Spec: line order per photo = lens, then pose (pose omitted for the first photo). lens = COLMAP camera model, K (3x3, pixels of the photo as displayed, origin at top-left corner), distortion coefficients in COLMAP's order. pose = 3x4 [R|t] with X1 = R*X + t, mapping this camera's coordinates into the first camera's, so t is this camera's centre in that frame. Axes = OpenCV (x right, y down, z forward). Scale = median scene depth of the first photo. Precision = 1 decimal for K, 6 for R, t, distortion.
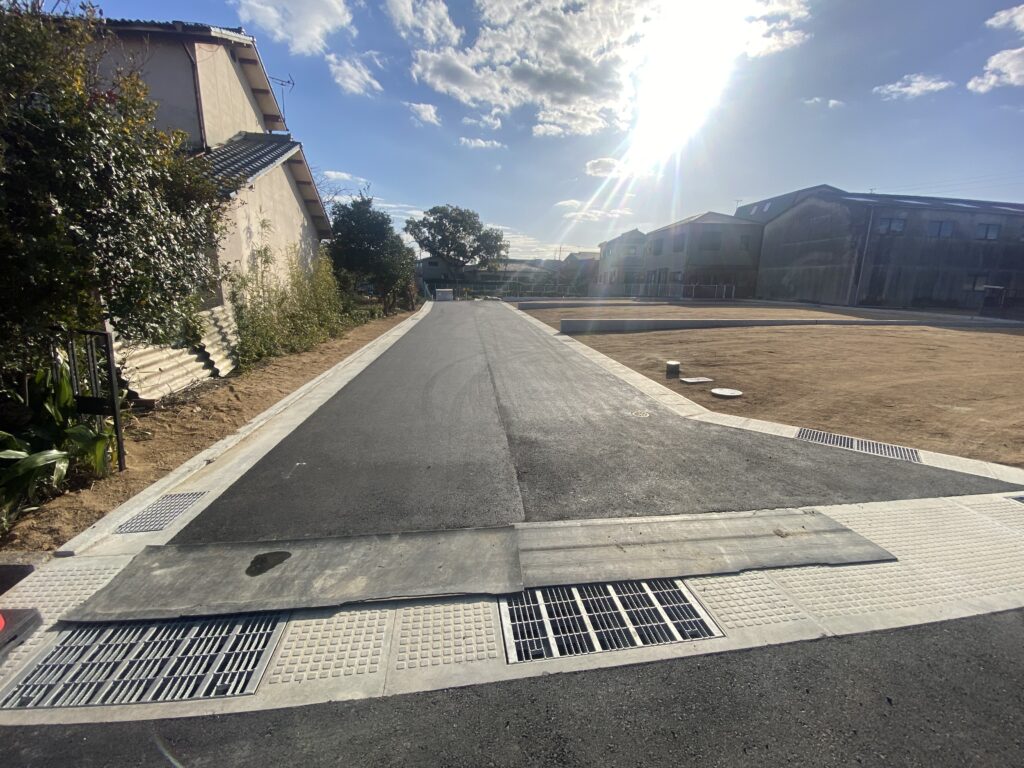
lens RADIAL K [[415.7, 0, 510.4], [0, 415.7, 380.5], [0, 0, 1]] dist [0.024527, -0.023665]
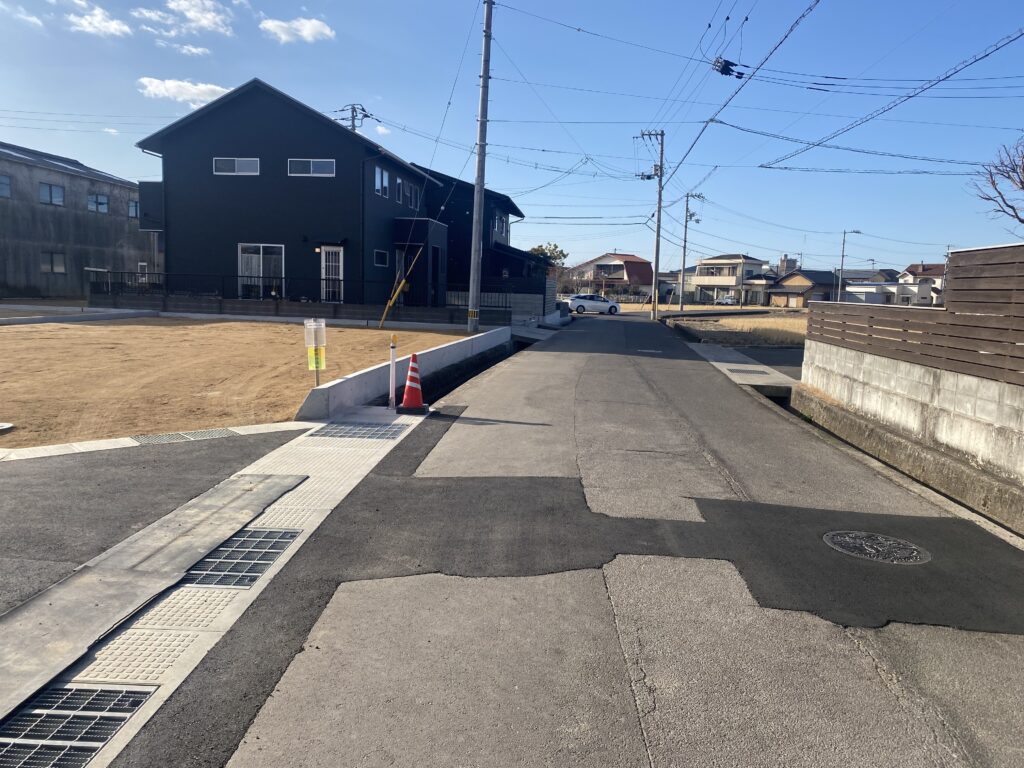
lens RADIAL K [[778.6, 0, 512.0], [0, 778.6, 384.0], [0, 0, 1]] dist [0.056892, -0.074884]
pose [[0.167602, -0.128245, 0.977478, -0.096923], [0.194171, 0.976376, 0.094807, 0.000282], [-0.966544, 0.173908, 0.188543, -0.014602]]
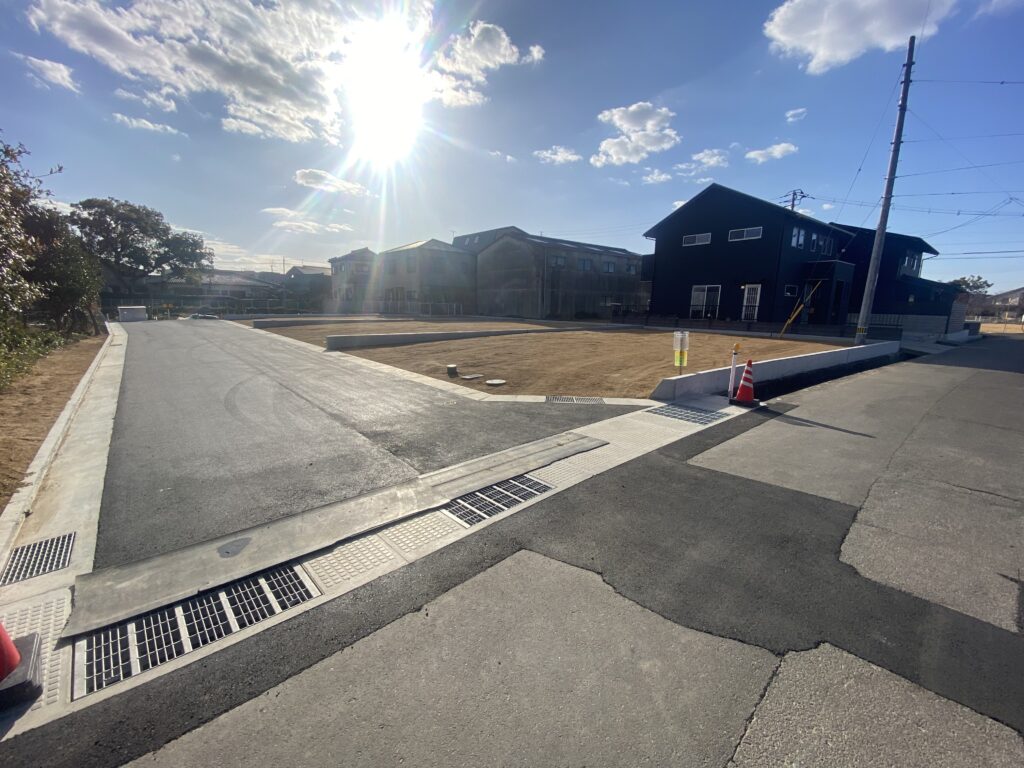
lens RADIAL K [[413.9, 0, 511.2], [0, 413.9, 383.7], [0, 0, 1]] dist [0.026271, -0.022993]
pose [[0.816029, -0.107625, 0.567903, -0.035015], [0.124939, 0.992128, 0.008494, 0.004567], [-0.564346, 0.064022, 0.823052, -0.024818]]
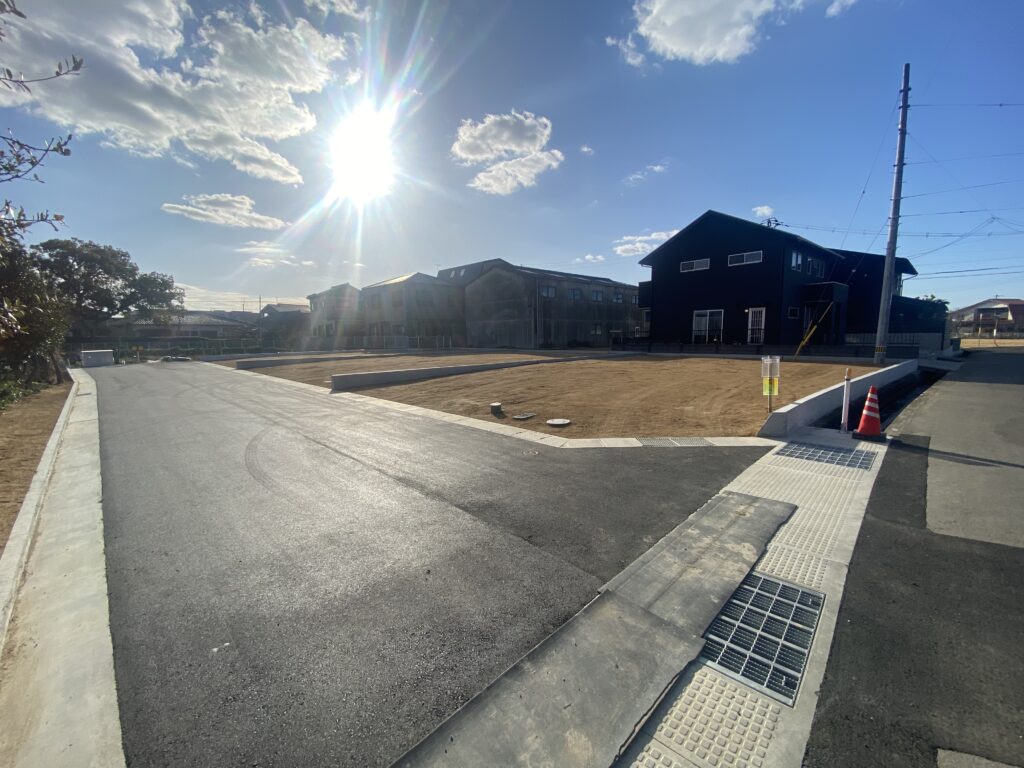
lens RADIAL K [[413.9, 0, 511.2], [0, 413.9, 383.7], [0, 0, 1]] dist [0.026271, -0.022993]
pose [[0.779080, -0.094977, 0.619688, -0.048352], [0.165379, 0.984581, -0.057015, -0.005578], [-0.604718, 0.146902, 0.782775, 0.024437]]
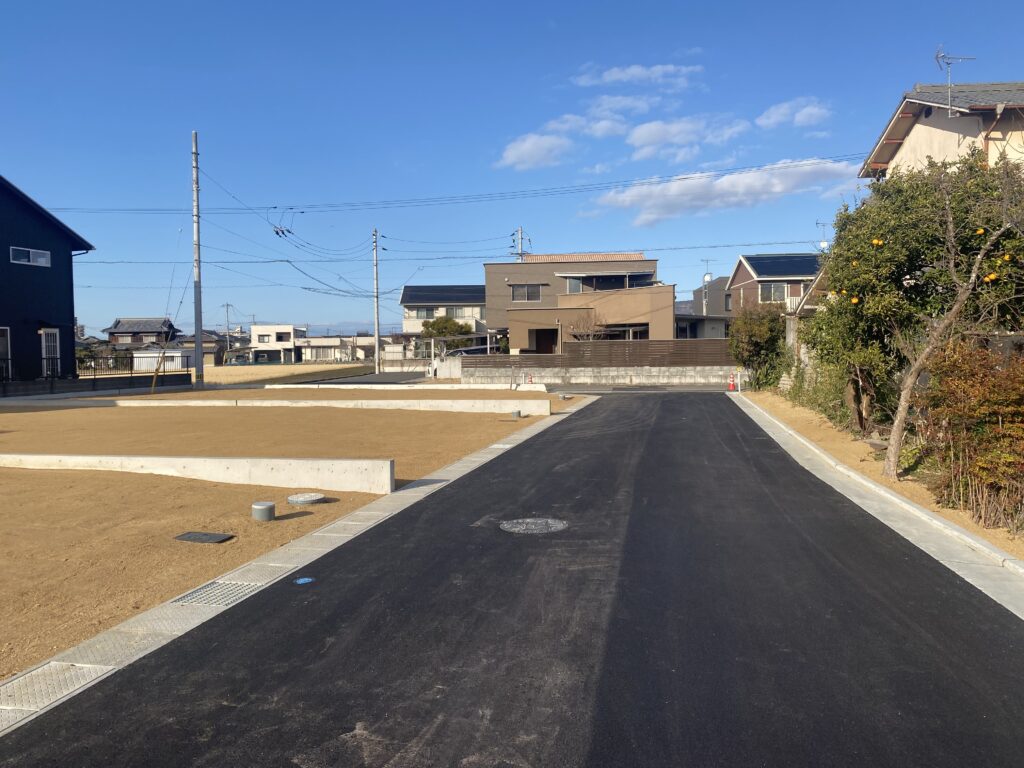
lens RADIAL K [[778.6, 0, 512.0], [0, 778.6, 384.0], [0, 0, 1]] dist [0.056892, -0.074884]
pose [[-0.948528, -0.013709, 0.316396, -0.102122], [0.073588, 0.962177, 0.262299, -0.208013], [-0.308025, 0.272081, -0.911643, 0.857622]]
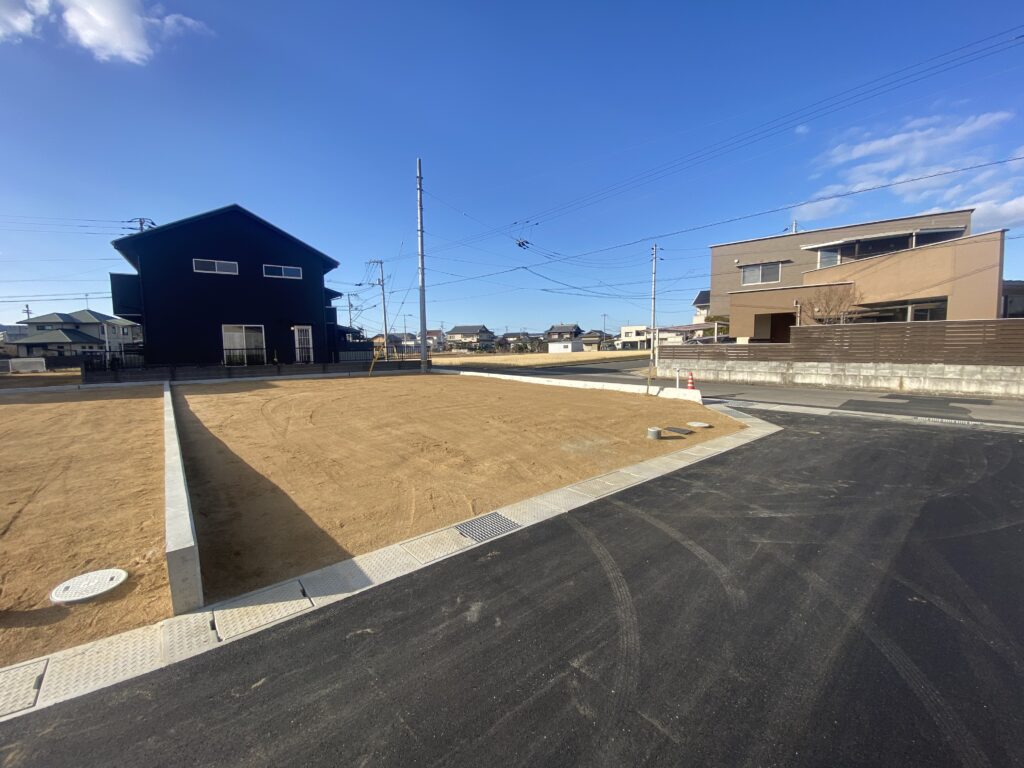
lens RADIAL K [[413.9, 0, 511.2], [0, 413.9, 383.7], [0, 0, 1]] dist [0.026271, -0.022993]
pose [[-0.556098, -0.079985, 0.827259, -0.037941], [0.197955, 0.953966, 0.225305, -0.083531], [-0.807198, 0.289051, -0.514665, 0.344895]]
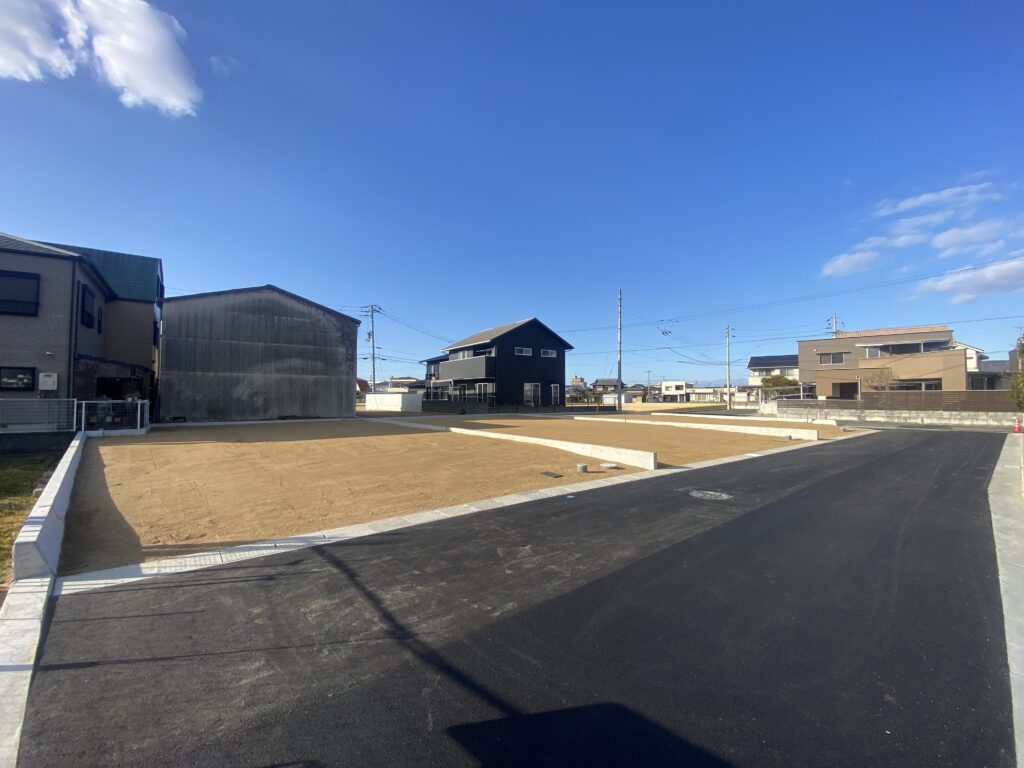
lens RADIAL K [[415.7, 0, 510.4], [0, 415.7, 380.5], [0, 0, 1]] dist [0.024527, -0.023665]
pose [[-0.537026, 0.017549, 0.843383, -0.155253], [0.183232, 0.978340, 0.096317, -0.206403], [-0.823425, 0.206259, -0.528610, 0.848822]]
